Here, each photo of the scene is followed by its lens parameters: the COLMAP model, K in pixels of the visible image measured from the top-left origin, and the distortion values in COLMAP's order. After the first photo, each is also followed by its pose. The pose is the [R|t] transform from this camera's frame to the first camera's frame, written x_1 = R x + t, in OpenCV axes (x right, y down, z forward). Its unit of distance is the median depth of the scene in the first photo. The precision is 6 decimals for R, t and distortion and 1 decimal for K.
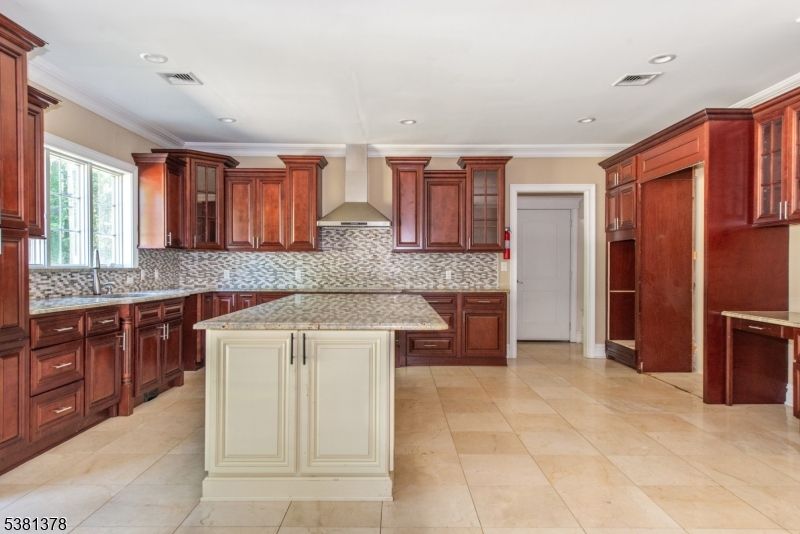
lens RADIAL K [[525.3, 0, 396.1], [0, 525.3, 269.5], [0, 0, 1]] dist [0.021266, -0.003891]
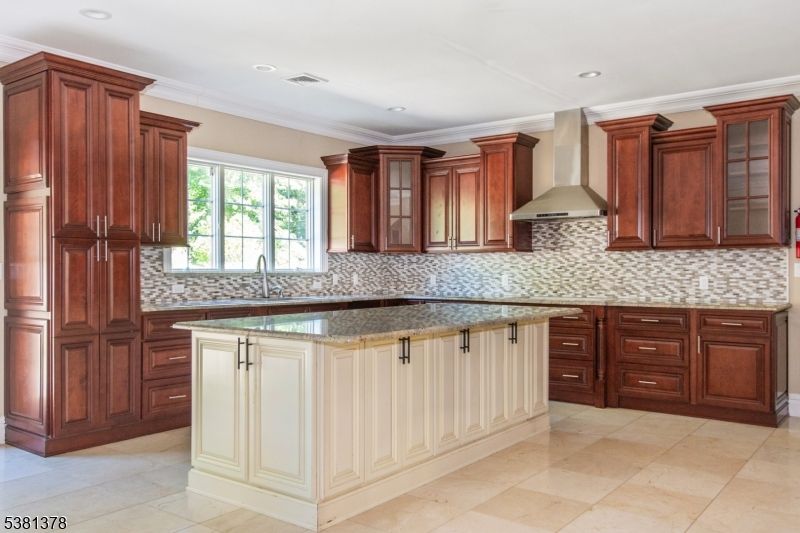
lens RADIAL K [[673.6, 0, 393.7], [0, 673.6, 270.7], [0, 0, 1]] dist [0.027907, -0.014377]
pose [[0.793121, -0.001982, -0.609061, 0.338326], [-0.001748, 0.999983, -0.005531, 0.000468], [0.609062, 0.005451, 0.793104, 0.070654]]
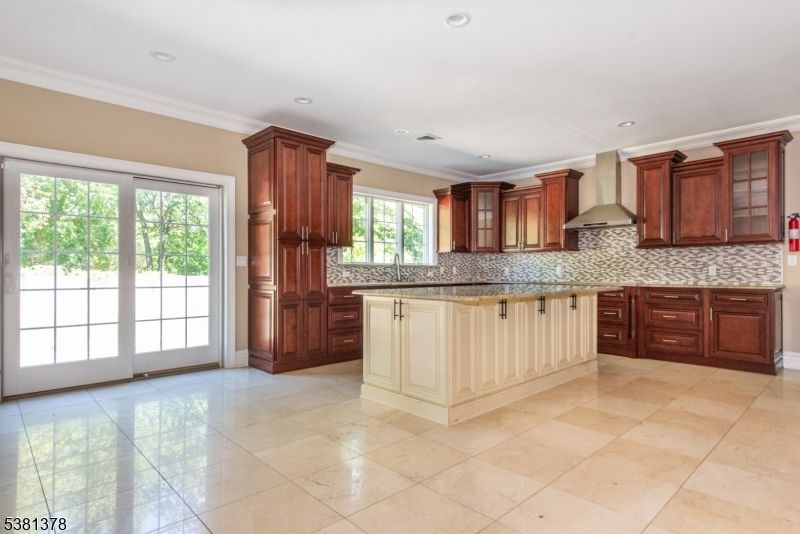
lens RADIAL K [[434.4, 0, 395.7], [0, 434.4, 270.0], [0, 0, 1]] dist [0.019313, -0.009647]
pose [[0.683819, -0.005397, -0.729631, 0.305495], [-0.002684, 0.999947, -0.009911, 0.019995], [0.729646, 0.008736, 0.683769, 0.056148]]
